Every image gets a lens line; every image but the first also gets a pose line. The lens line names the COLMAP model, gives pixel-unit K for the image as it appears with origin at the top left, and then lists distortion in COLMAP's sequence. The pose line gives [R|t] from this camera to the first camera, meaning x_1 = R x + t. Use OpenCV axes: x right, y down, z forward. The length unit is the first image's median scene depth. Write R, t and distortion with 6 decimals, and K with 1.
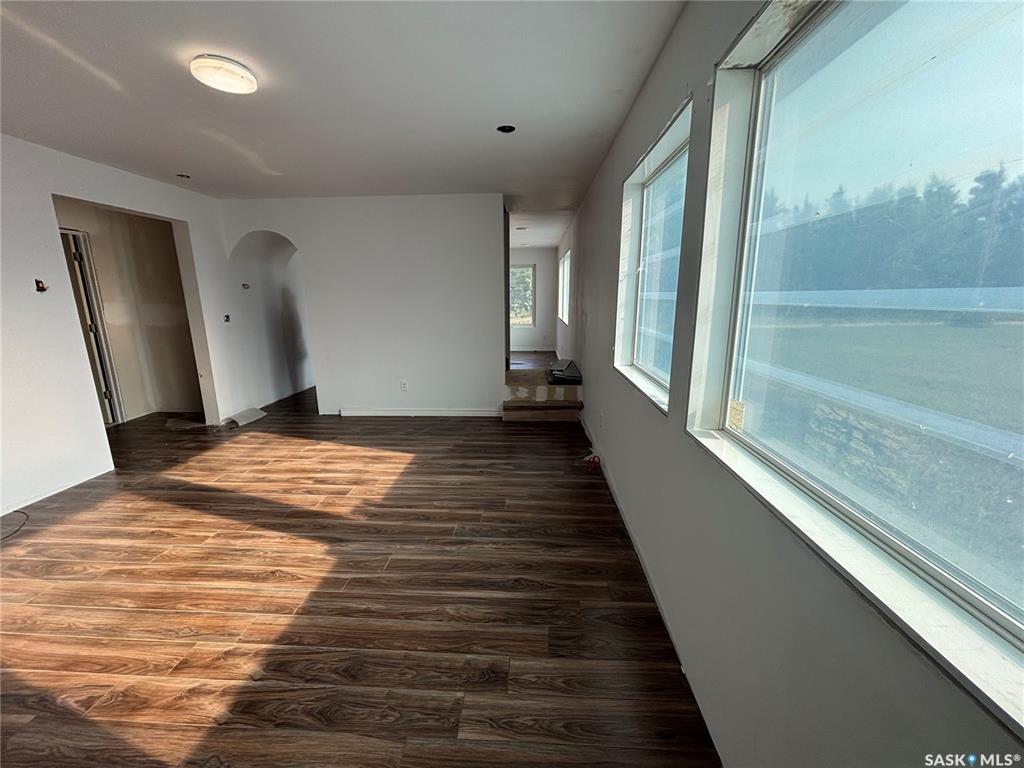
lens RADIAL K [[414.5, 0, 510.0], [0, 414.5, 384.6], [0, 0, 1]] dist [0.005724, 0.000469]
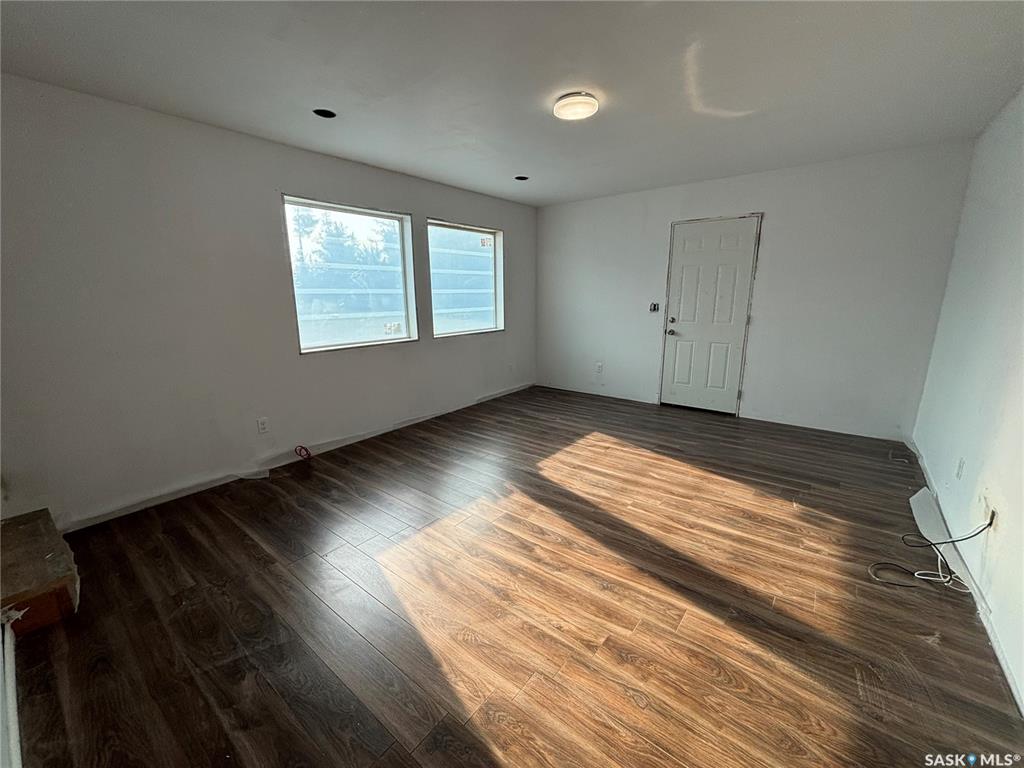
lens RADIAL K [[414.5, 0, 511.4], [0, 414.5, 378.8], [0, 0, 1]] dist [0.005724, 0.000469]
pose [[-0.820333, -0.100898, 0.562916, -1.035713], [0.138413, 0.920020, 0.366614, -0.376466], [-0.554884, 0.378660, -0.740756, 1.837379]]
